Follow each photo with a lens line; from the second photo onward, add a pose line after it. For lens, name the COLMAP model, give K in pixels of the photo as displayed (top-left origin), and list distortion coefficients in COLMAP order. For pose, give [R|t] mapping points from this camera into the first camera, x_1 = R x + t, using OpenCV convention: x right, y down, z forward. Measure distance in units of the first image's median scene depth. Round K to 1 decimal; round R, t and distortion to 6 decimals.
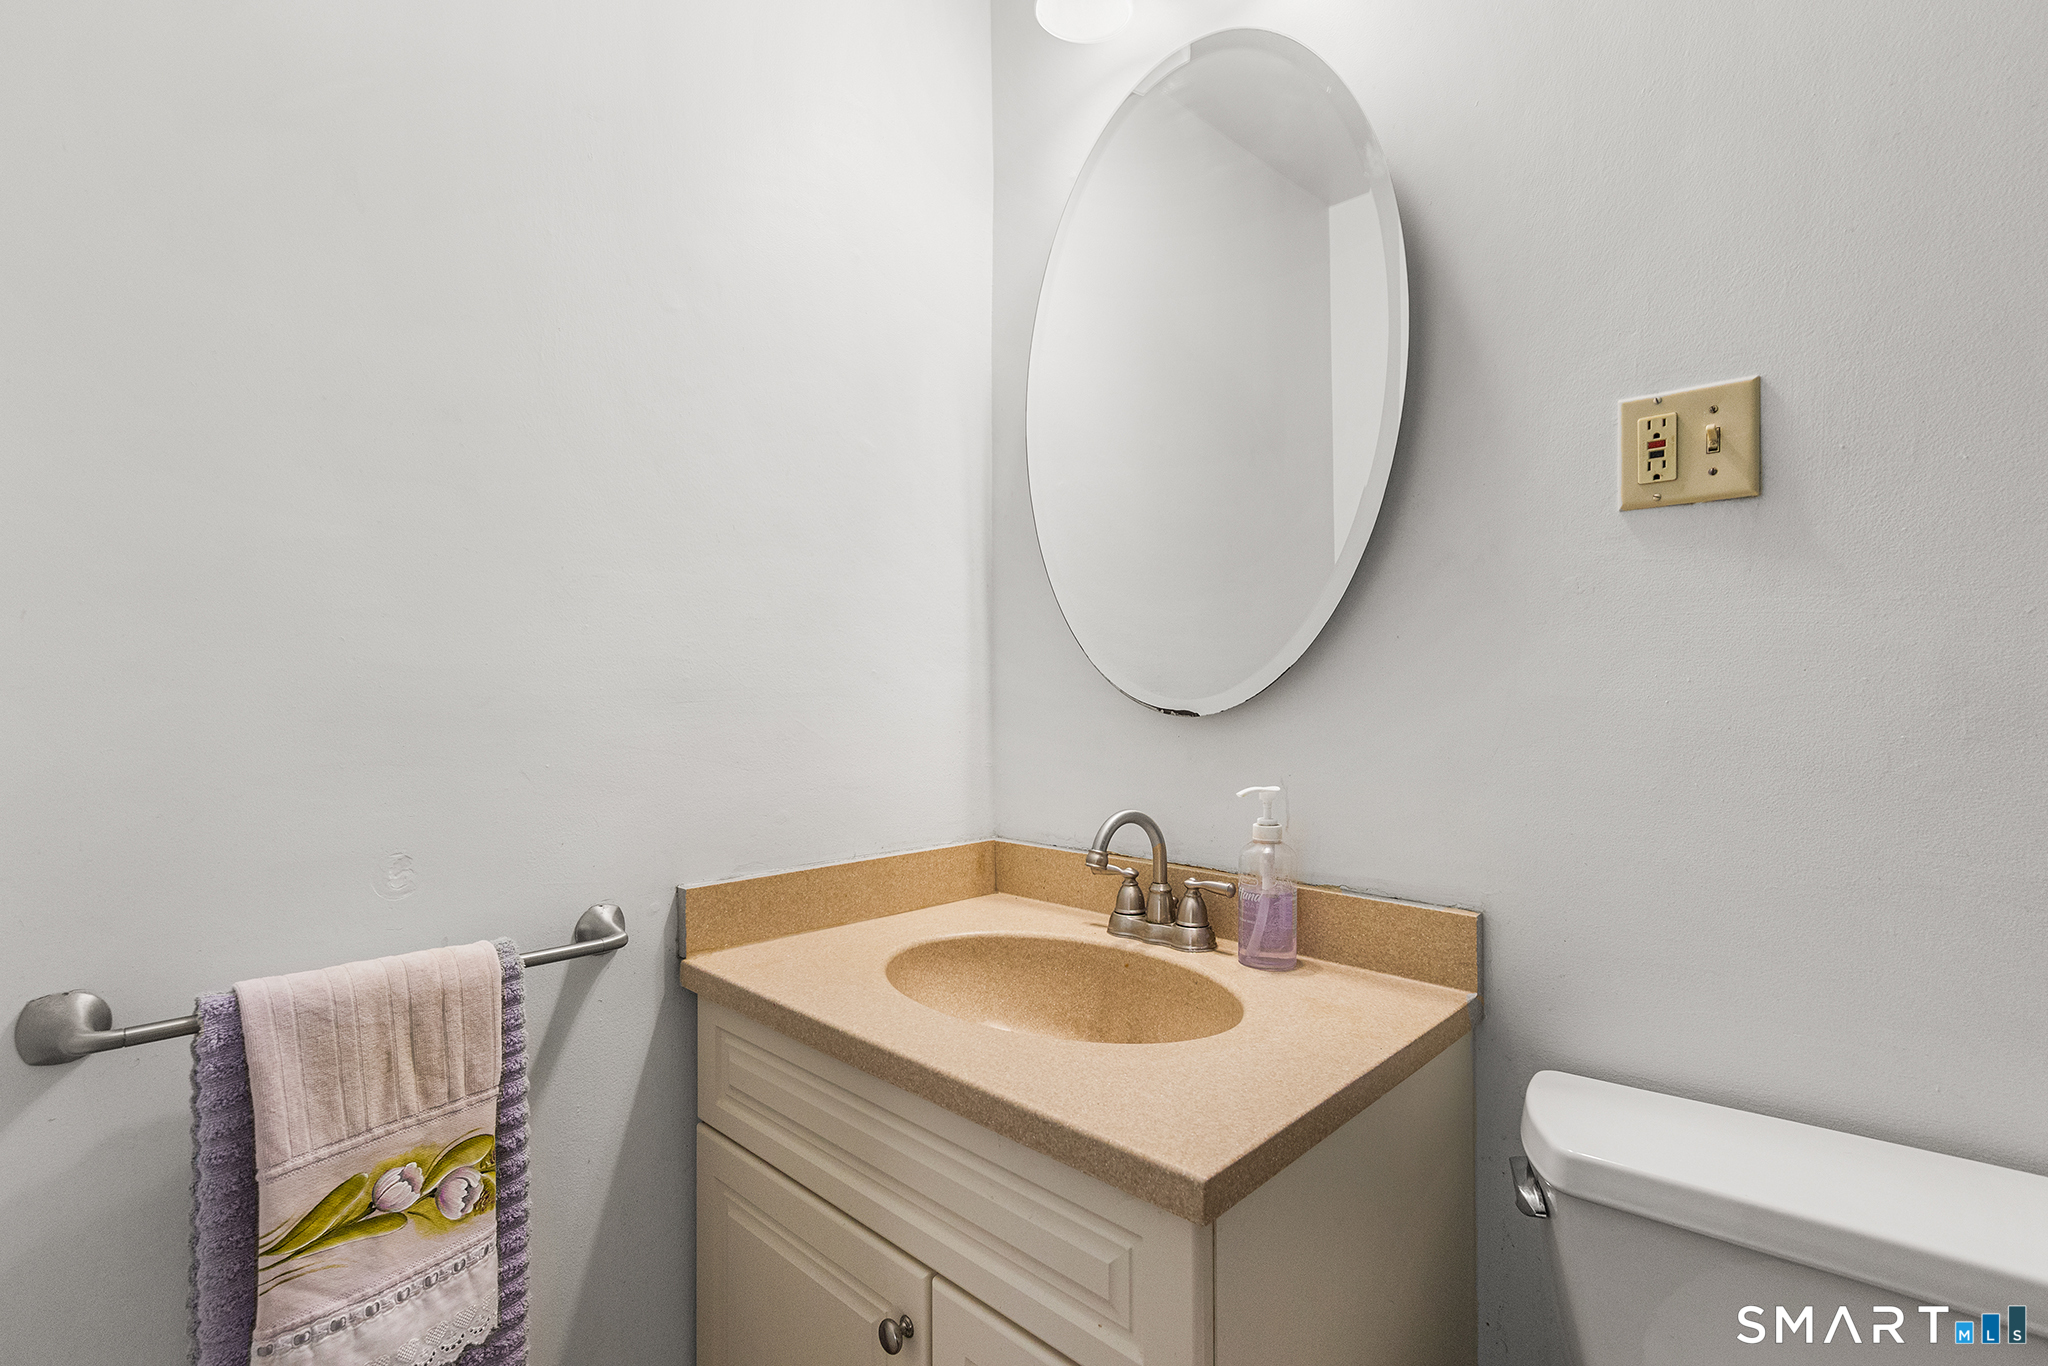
lens RADIAL K [[968.3, 0, 1022.2], [0, 968.3, 685.2], [0, 0, 1]] dist [0.009299, 0.000938]
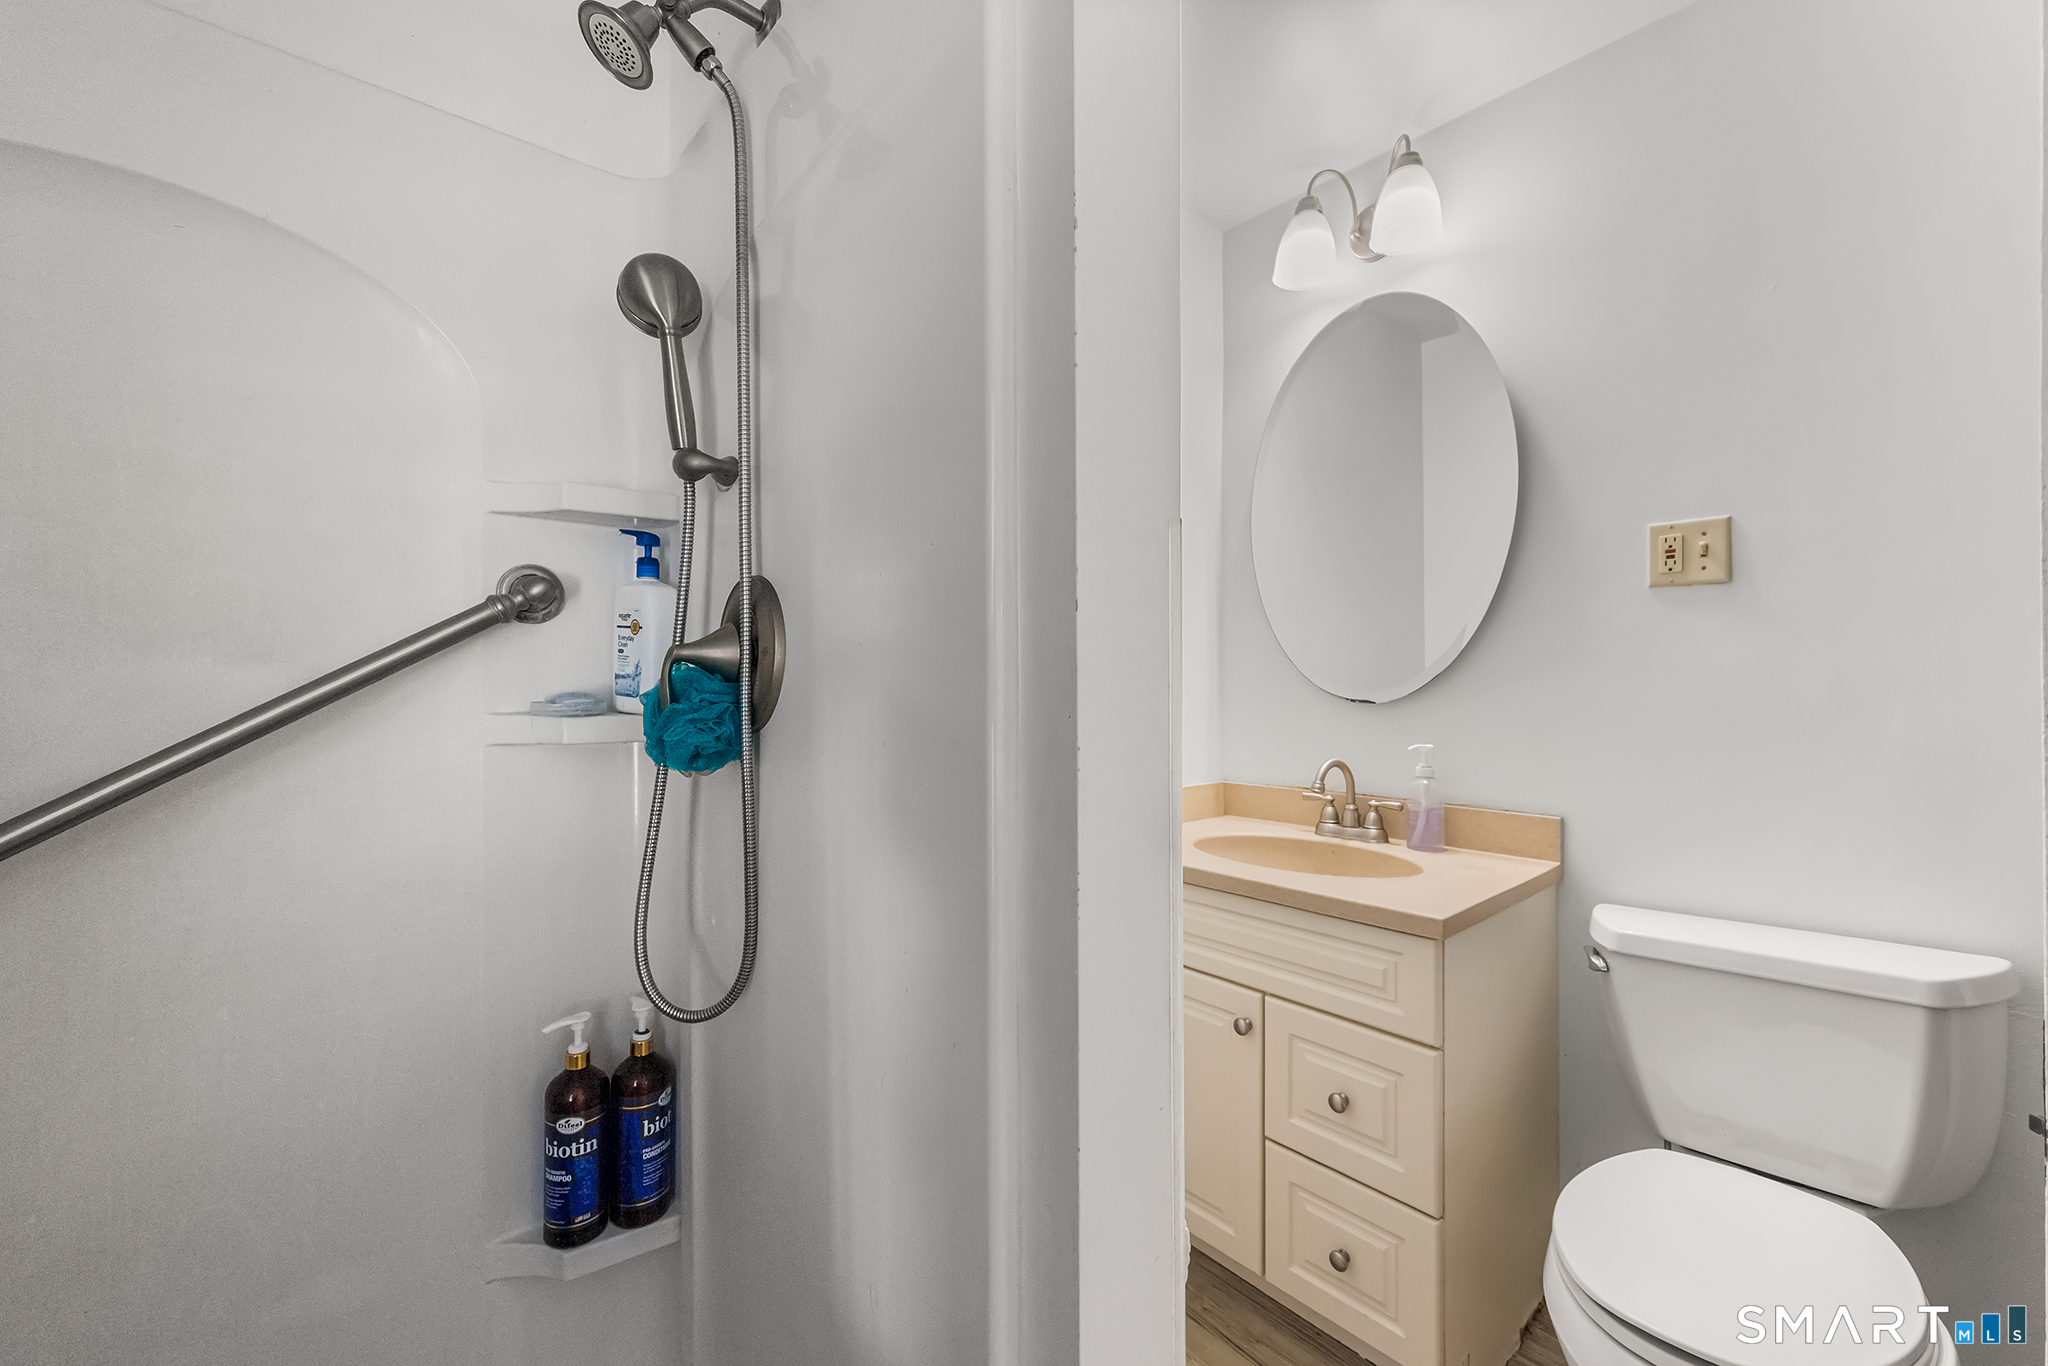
lens RADIAL K [[818.3, 0, 1026.1], [0, 818.3, 684.2], [0, 0, 1]] dist [0.010389, -0.000300]
pose [[0.996213, -0.001323, -0.086936, -0.342366], [0.001466, 0.999998, 0.001575, -0.004407], [0.086933, -0.001696, 0.996213, -0.527528]]
